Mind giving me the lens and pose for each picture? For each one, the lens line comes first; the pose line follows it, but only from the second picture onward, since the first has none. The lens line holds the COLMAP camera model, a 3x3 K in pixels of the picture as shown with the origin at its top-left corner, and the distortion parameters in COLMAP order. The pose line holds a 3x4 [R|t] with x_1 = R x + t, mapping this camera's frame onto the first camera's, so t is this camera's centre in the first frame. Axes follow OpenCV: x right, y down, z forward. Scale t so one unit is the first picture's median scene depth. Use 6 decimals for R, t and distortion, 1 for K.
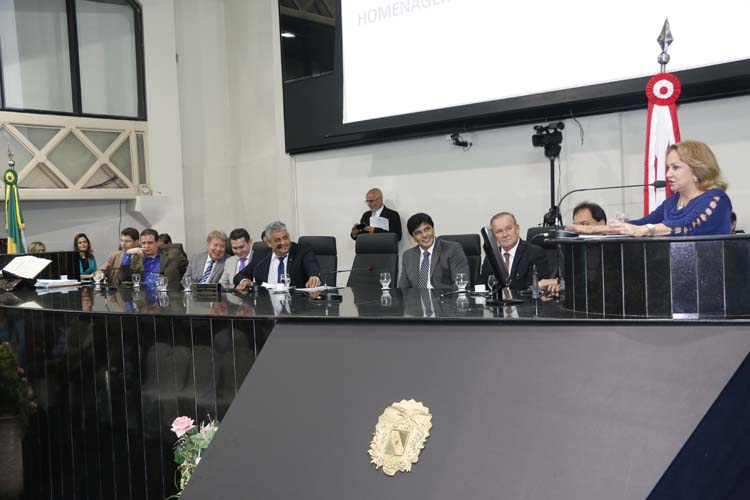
lens RADIAL K [[838.2, 0, 375.0], [0, 838.2, 250.0], [0, 0, 1]] dist [-0.013624, 0.164270]
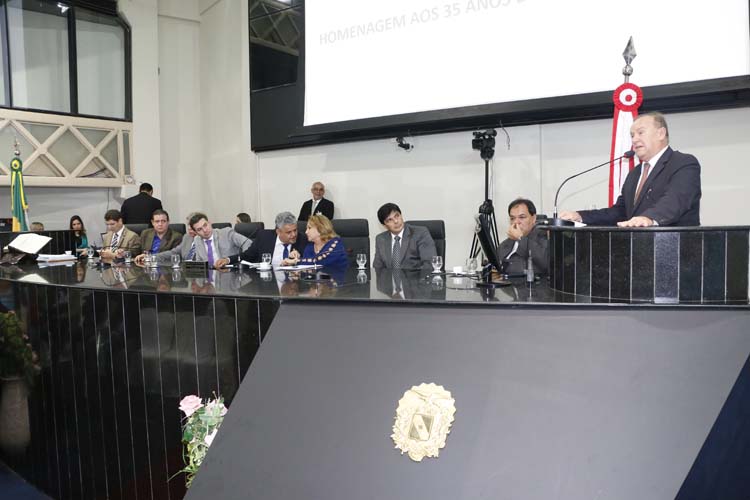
lens RADIAL K [[621.1, 0, 375.0], [0, 621.1, 250.0], [0, 0, 1]] dist [-0.157845, 0.140212]
pose [[0.990866, 0.014415, 0.134081, -0.063721], [-0.017917, 0.999528, 0.024943, 0.000788], [-0.133658, -0.027118, 0.990656, 0.143980]]
